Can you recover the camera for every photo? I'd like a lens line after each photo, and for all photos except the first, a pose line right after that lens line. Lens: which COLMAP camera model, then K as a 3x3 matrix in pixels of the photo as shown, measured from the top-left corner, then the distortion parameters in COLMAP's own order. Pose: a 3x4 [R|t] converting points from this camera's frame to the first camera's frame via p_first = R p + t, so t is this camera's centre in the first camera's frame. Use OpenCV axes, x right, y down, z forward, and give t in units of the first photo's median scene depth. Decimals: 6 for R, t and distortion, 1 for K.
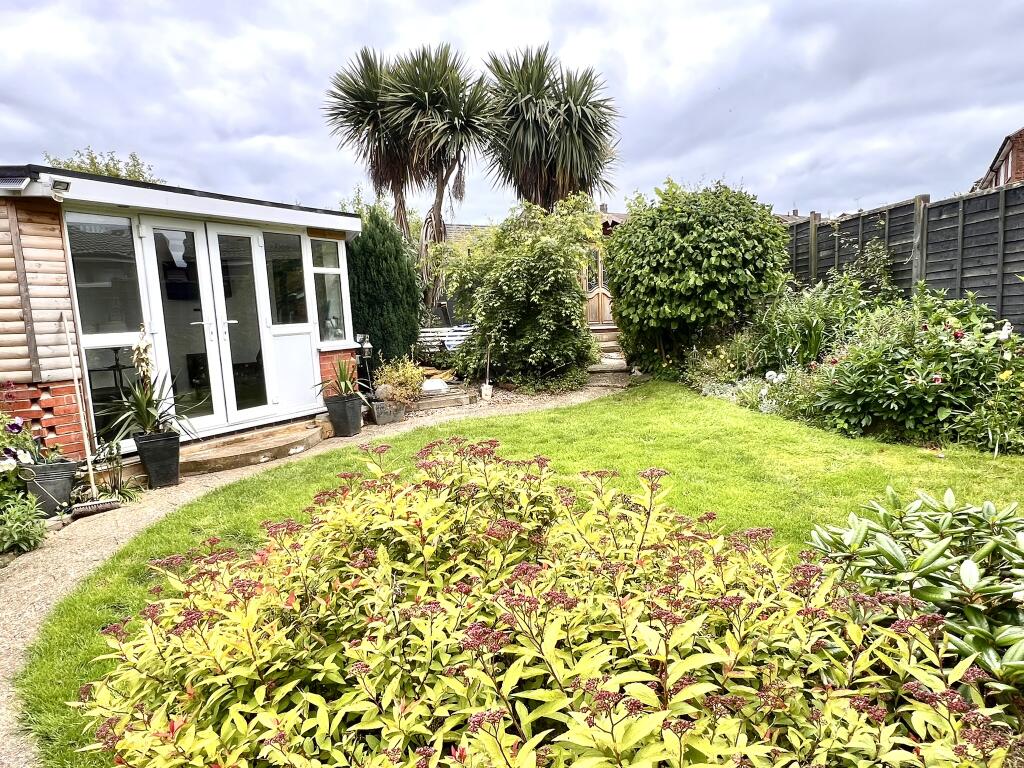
lens RADIAL K [[604.2, 0, 506.1], [0, 604.2, 390.9], [0, 0, 1]] dist [-0.003756, 0.001621]
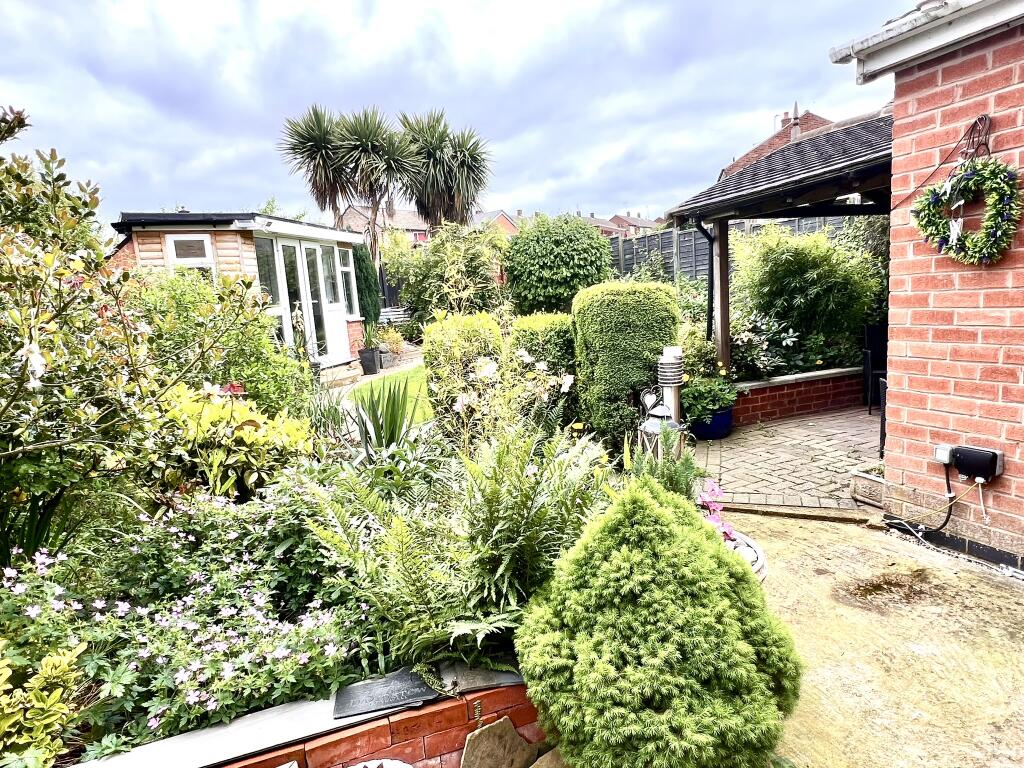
lens RADIAL K [[604.2, 0, 508.0], [0, 604.2, 389.4], [0, 0, 1]] dist [-0.003756, 0.001621]
pose [[0.946308, -0.071658, 0.315226, -0.406728], [0.069819, 0.997412, 0.017141, 0.106803], [-0.315638, 0.005788, 0.948862, -0.578841]]
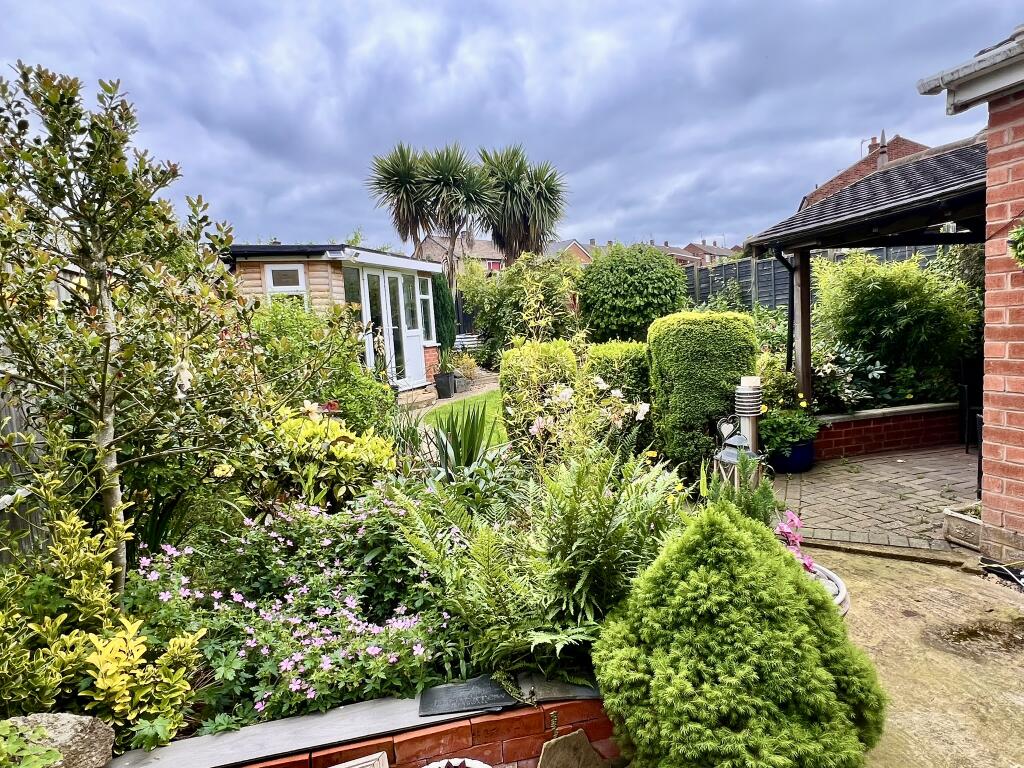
lens RADIAL K [[604.2, 0, 507.8], [0, 604.2, 388.1], [0, 0, 1]] dist [-0.003756, 0.001621]
pose [[0.977505, -0.035597, 0.207888, -0.417154], [0.044058, 0.998372, -0.036212, 0.108370], [-0.206260, 0.044557, 0.977482, -0.592512]]
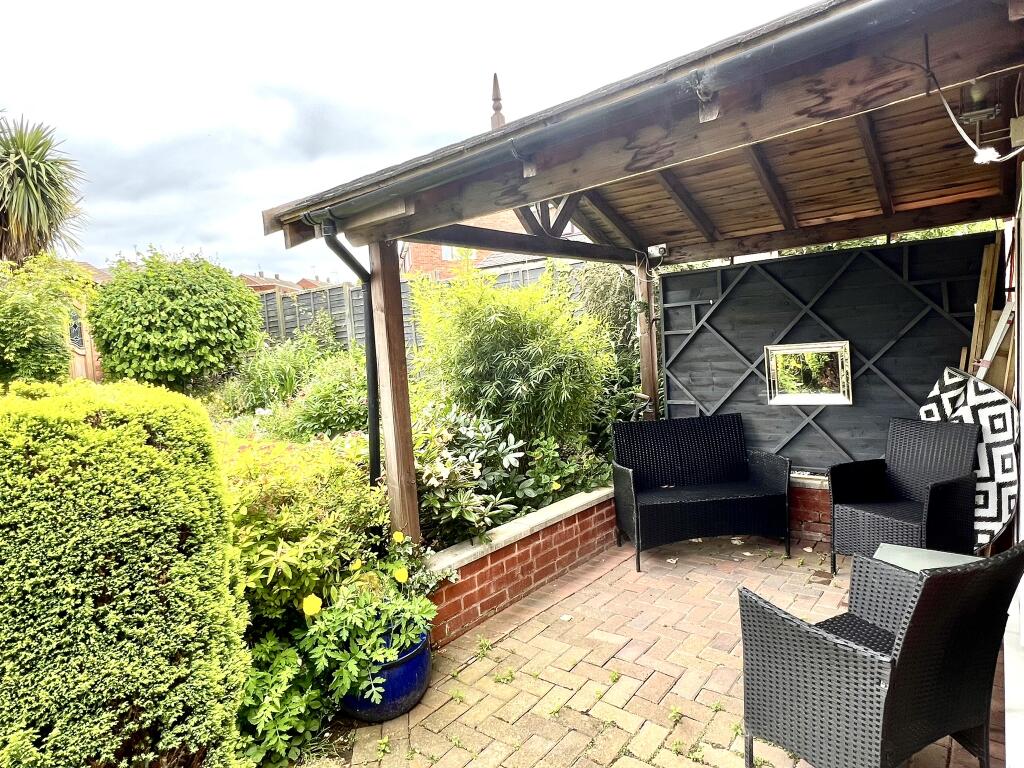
lens RADIAL K [[604.2, 0, 505.8], [0, 604.2, 386.6], [0, 0, 1]] dist [-0.003756, 0.001621]
pose [[0.686158, -0.054796, 0.725386, -0.118396], [0.126580, 0.990941, -0.044879, 0.041973], [-0.716355, 0.122614, 0.686878, -0.238565]]
